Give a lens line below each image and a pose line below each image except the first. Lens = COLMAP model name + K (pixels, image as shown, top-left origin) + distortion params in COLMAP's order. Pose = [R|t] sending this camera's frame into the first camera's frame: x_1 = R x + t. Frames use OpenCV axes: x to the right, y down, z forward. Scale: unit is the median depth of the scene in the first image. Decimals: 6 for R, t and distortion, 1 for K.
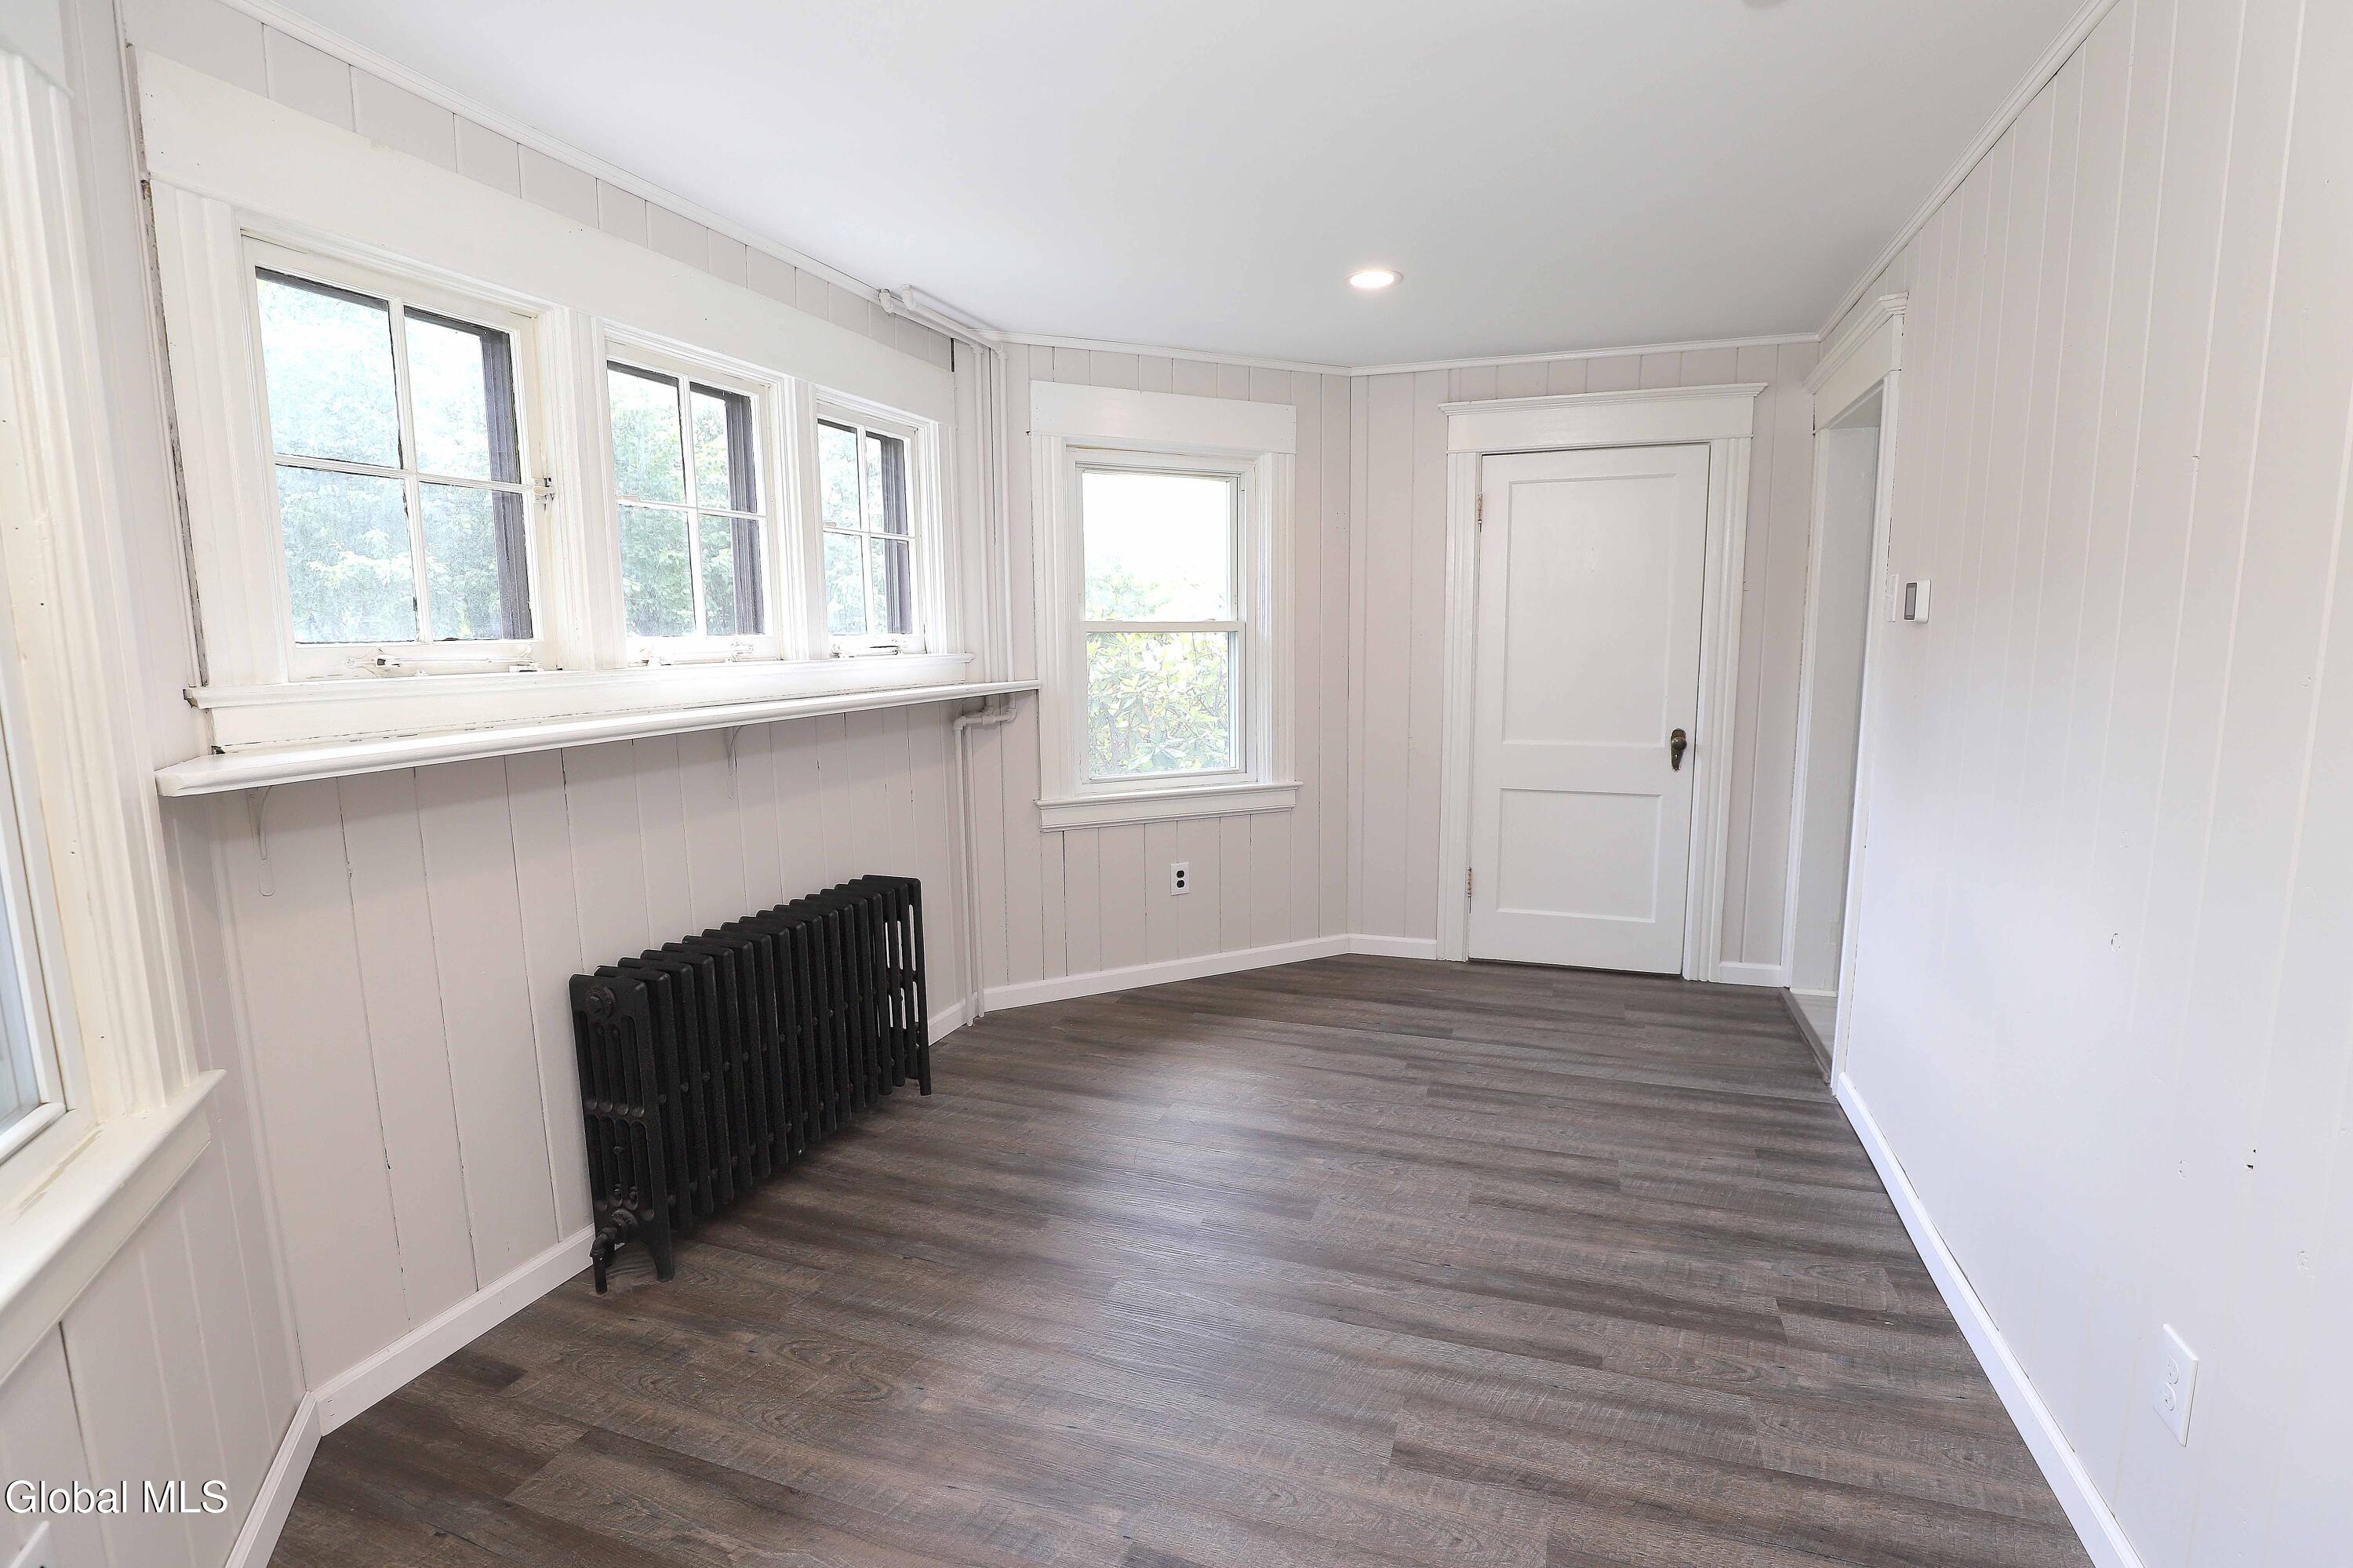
lens RADIAL K [[1110.7, 0, 1195.3], [0, 1110.7, 783.7], [0, 0, 1]] dist [-0.036690, 0.007448]
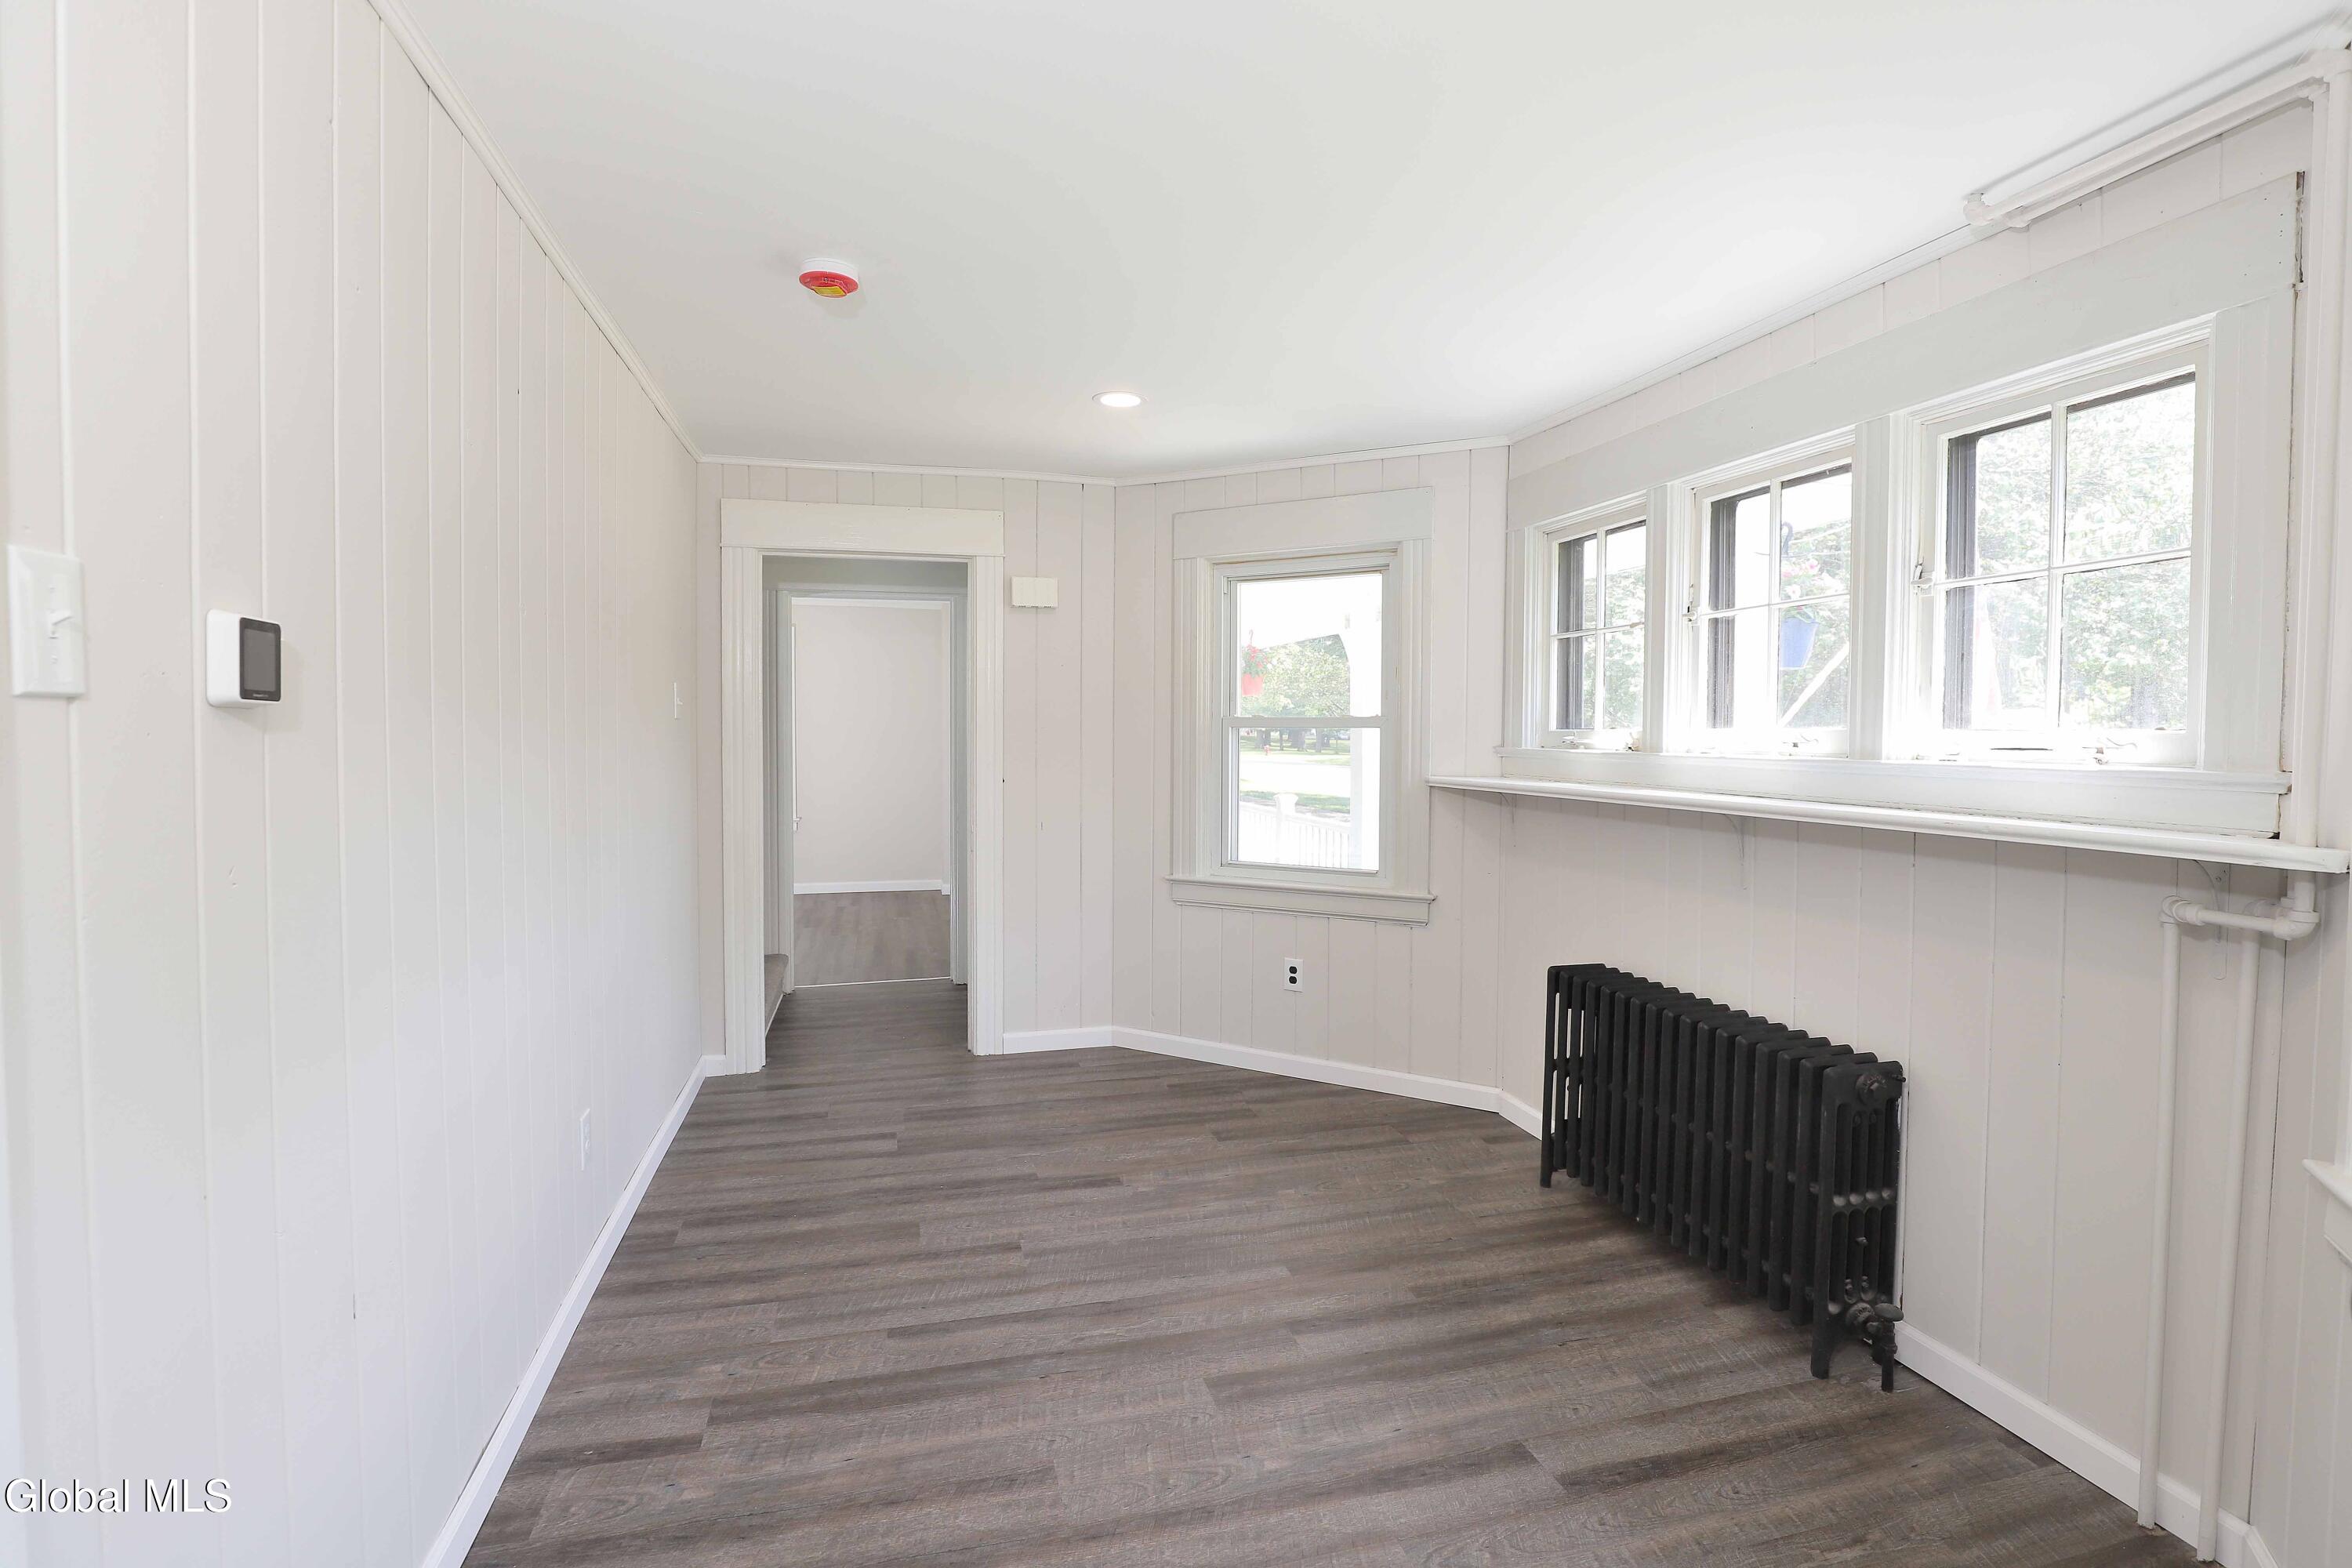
lens RADIAL K [[1110.2, 0, 1188.8], [0, 1110.2, 769.9], [0, 0, 1]] dist [-0.036690, 0.007448]
pose [[-0.827735, 0.025245, -0.560551, 0.698774], [-0.075137, 0.985004, 0.155312, -0.265460], [0.556066, 0.170676, -0.813425, 1.898944]]
